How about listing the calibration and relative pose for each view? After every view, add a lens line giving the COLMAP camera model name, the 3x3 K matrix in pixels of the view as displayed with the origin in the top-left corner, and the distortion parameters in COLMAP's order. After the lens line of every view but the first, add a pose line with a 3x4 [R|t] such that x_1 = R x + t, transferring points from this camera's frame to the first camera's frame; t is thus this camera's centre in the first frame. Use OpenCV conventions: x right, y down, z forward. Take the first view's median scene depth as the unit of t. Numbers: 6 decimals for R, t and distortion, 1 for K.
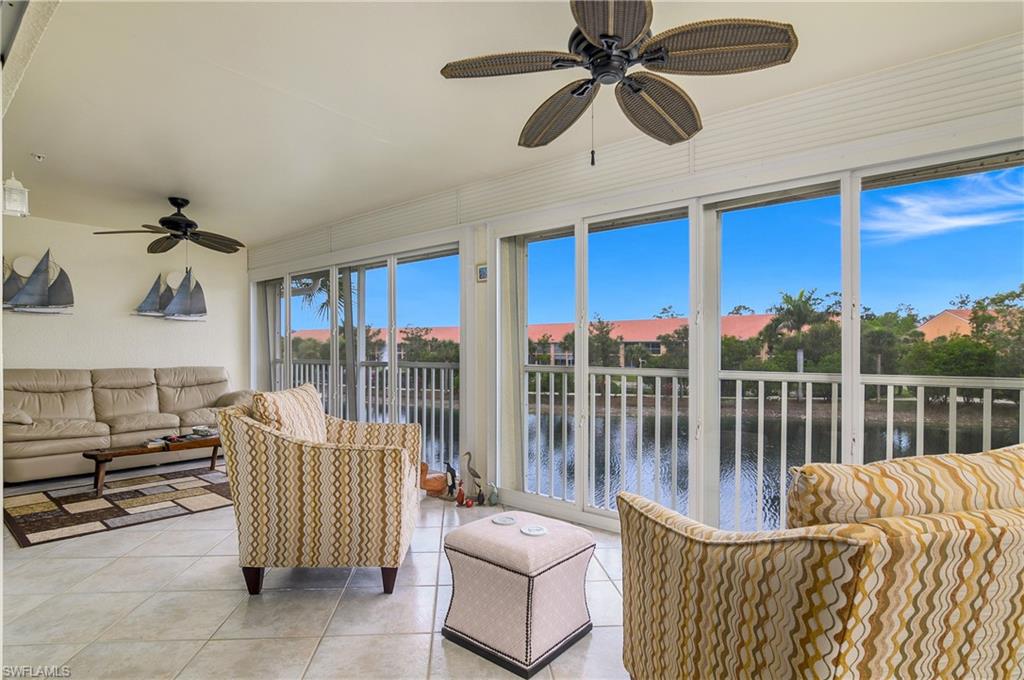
lens RADIAL K [[514.1, 0, 509.5], [0, 514.1, 350.9], [0, 0, 1]] dist [0.000747, 0.001368]
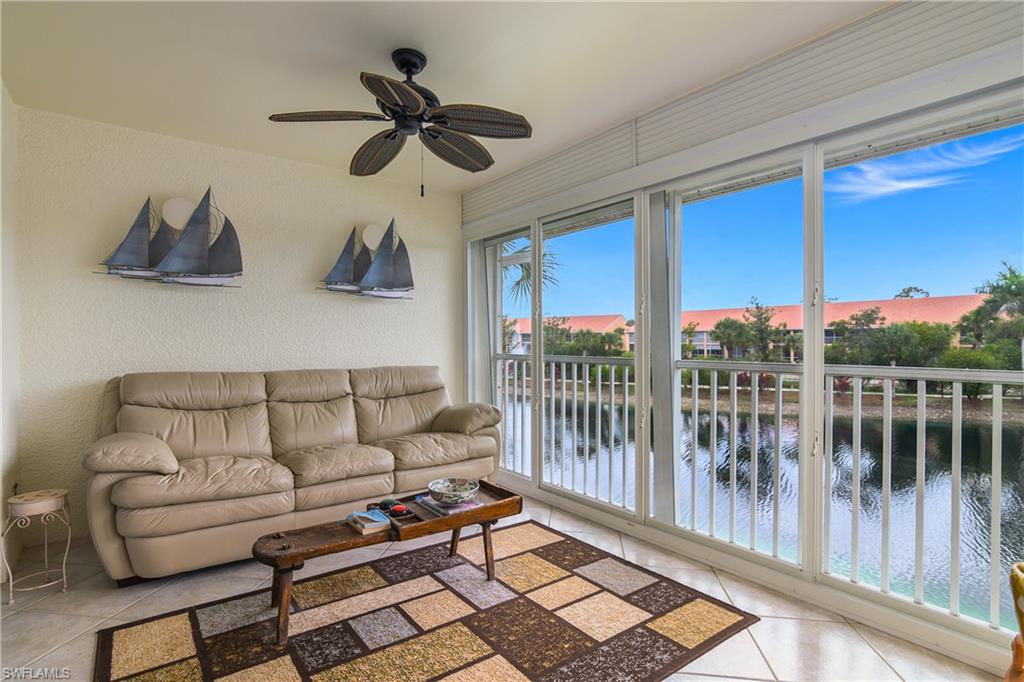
lens RADIAL K [[500.5, 0, 512.0], [0, 500.5, 341.0], [0, 0, 1]] dist [0.000416, -0.000314]
pose [[0.975115, -0.002656, -0.221685, -0.335857], [0.002916, 0.999995, 0.000849, -0.002199], [0.221681, -0.001475, 0.975118, 0.411628]]
